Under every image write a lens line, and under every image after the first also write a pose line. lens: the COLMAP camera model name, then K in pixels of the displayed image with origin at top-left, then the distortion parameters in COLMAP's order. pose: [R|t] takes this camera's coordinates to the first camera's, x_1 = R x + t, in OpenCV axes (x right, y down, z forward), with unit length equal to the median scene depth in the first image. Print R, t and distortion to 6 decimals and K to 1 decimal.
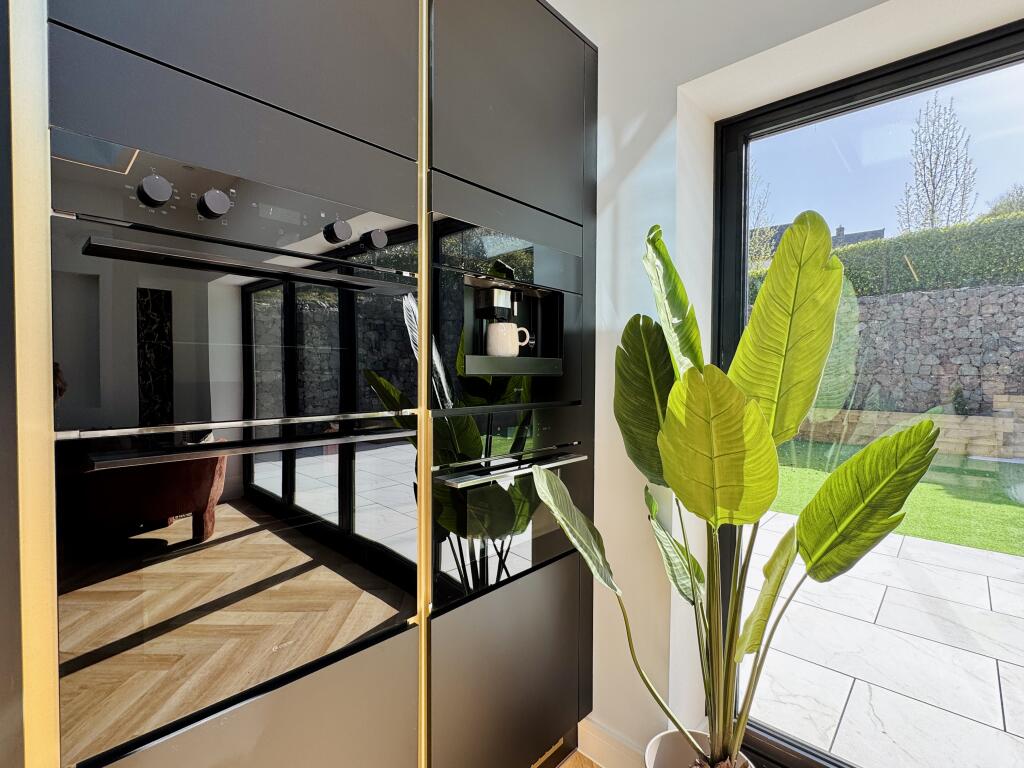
lens RADIAL K [[487.5, 0, 512.0], [0, 487.5, 384.0], [0, 0, 1]] dist [-0.001003, 0.000154]
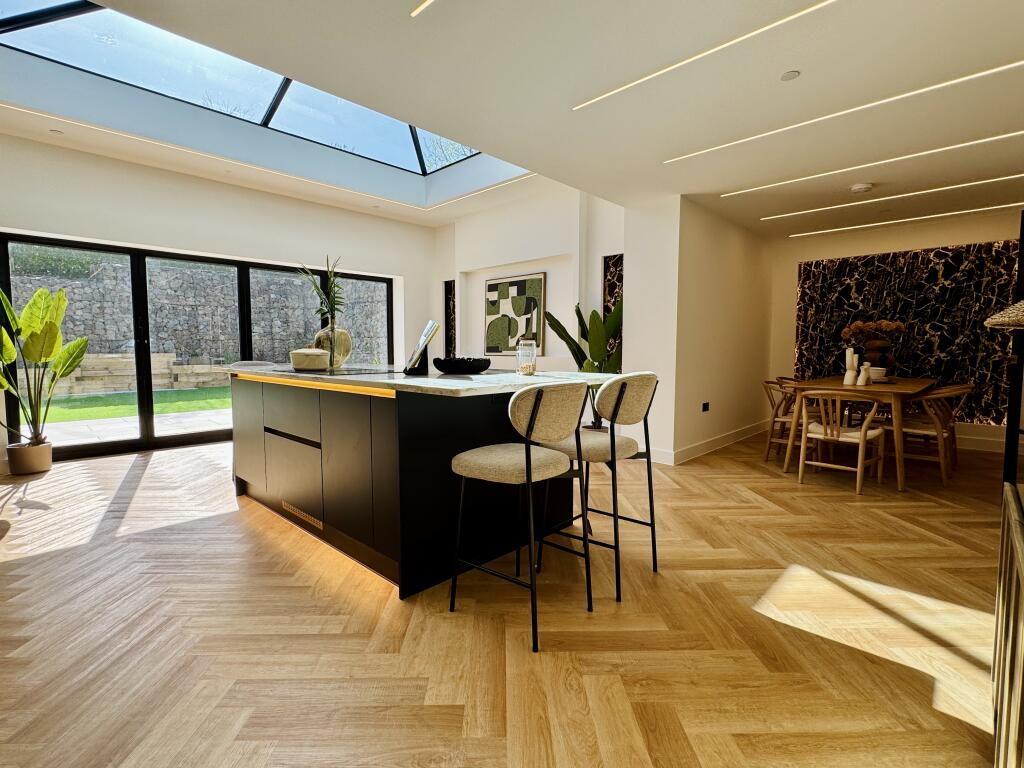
lens RADIAL K [[487.5, 0, 512.0], [0, 487.5, 384.0], [0, 0, 1]] dist [-0.001003, 0.000154]
pose [[0.010023, -0.080805, 0.996680, -2.564675], [0.029918, 0.996308, 0.080474, 0.179708], [-0.999502, 0.029012, 0.012403, -1.975041]]
